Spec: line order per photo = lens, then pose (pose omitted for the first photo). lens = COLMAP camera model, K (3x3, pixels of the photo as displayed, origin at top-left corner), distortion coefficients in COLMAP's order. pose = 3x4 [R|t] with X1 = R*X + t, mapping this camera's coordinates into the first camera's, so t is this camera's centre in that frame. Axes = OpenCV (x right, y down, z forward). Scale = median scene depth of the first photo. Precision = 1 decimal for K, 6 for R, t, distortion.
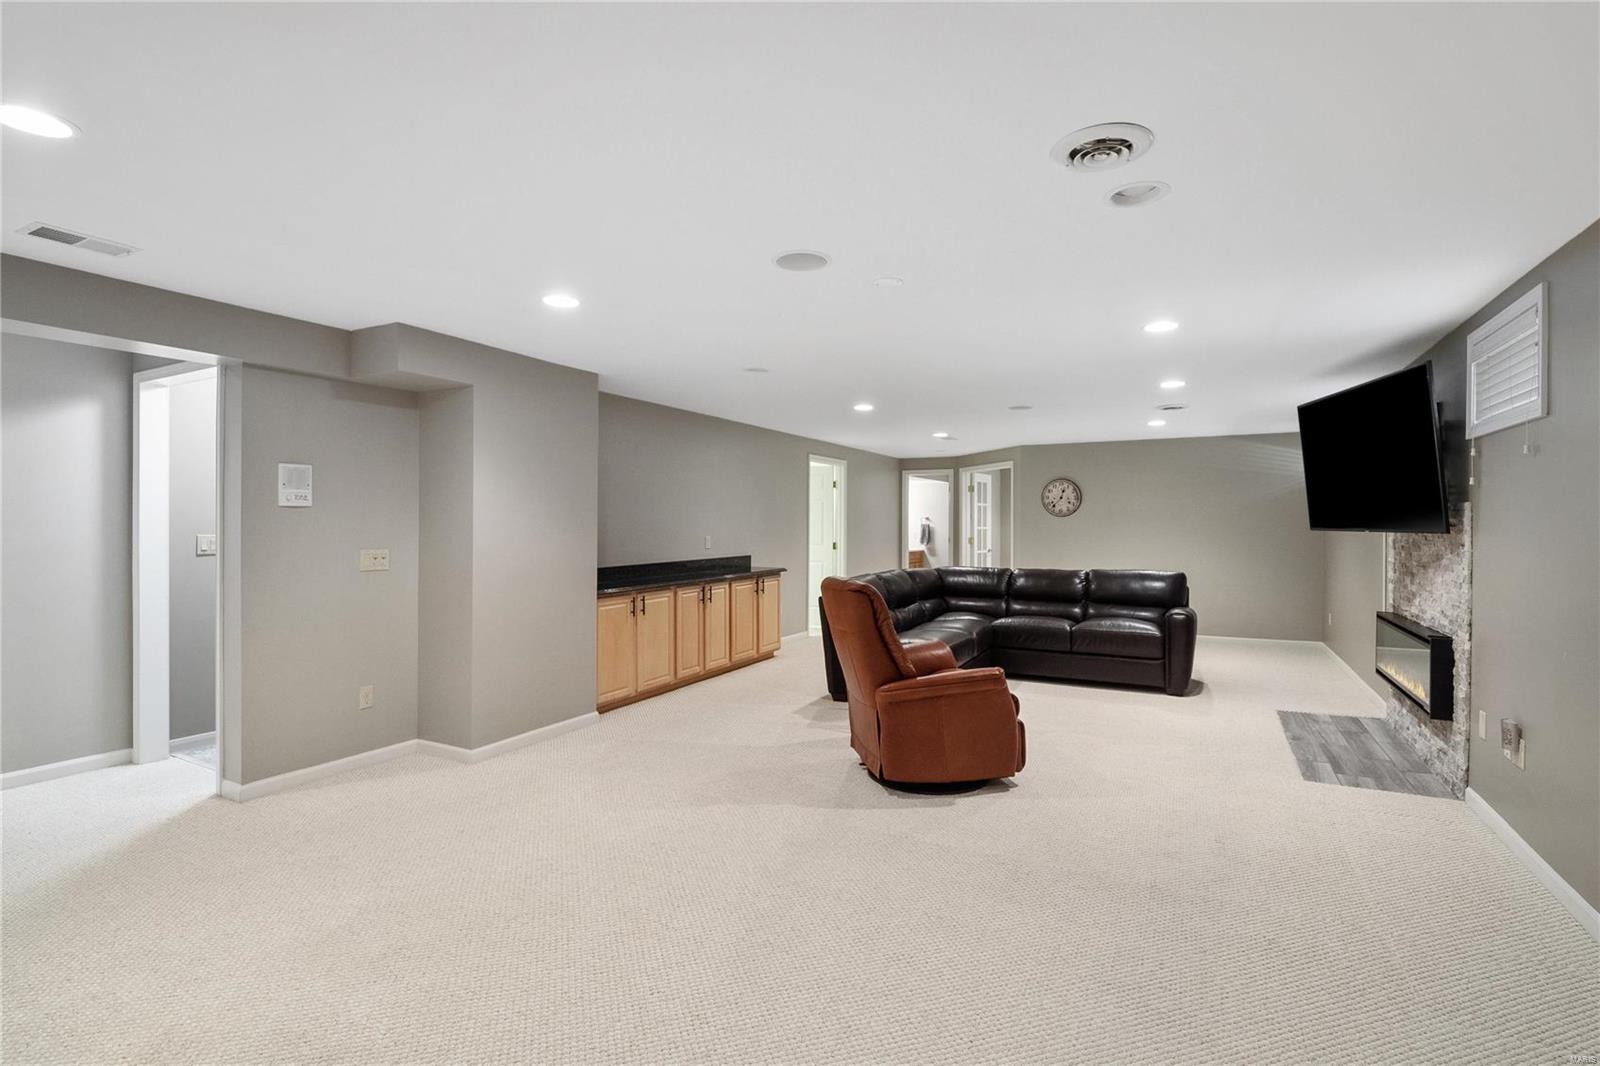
lens RADIAL K [[753.0, 0, 799.3], [0, 753.0, 523.2], [0, 0, 1]] dist [0.004639, -0.006127]
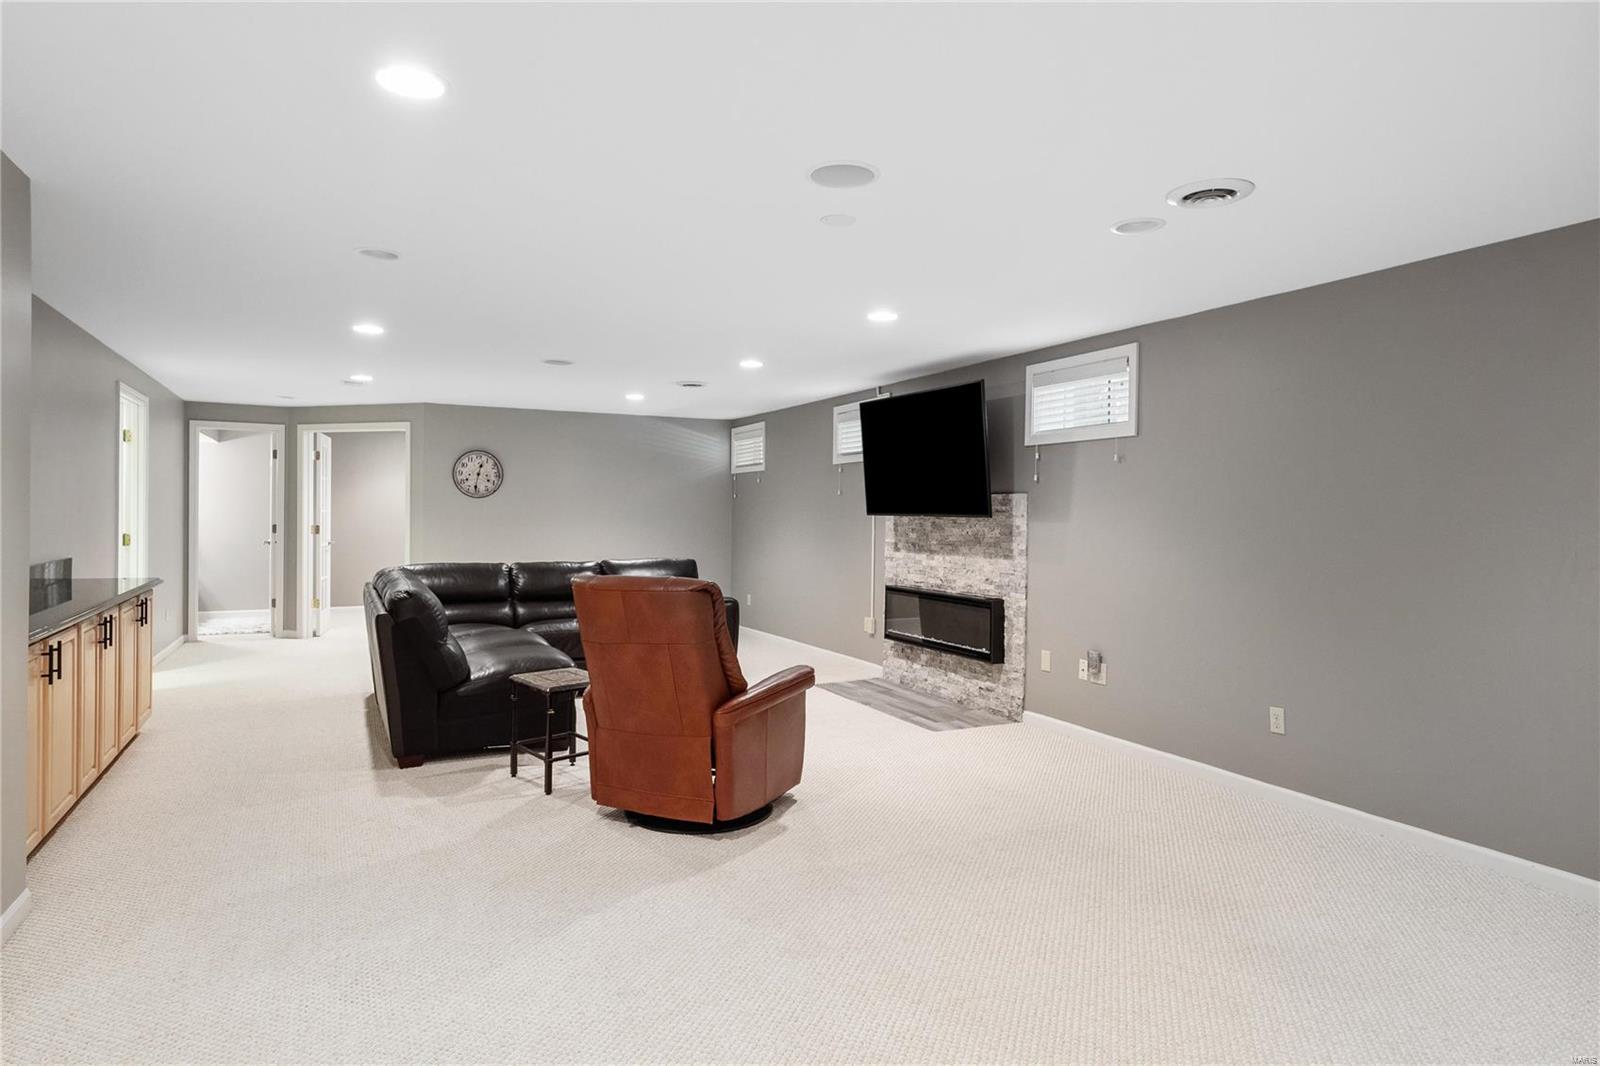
lens RADIAL K [[942.9, 0, 799.1], [0, 942.9, 519.2], [0, 0, 1]] dist [0.005340, 0.000174]
pose [[0.588528, 0.000081, 0.808477, -0.475554], [-0.009728, 0.999928, 0.006981, 0.006741], [-0.808419, -0.011973, 0.588486, 0.251058]]
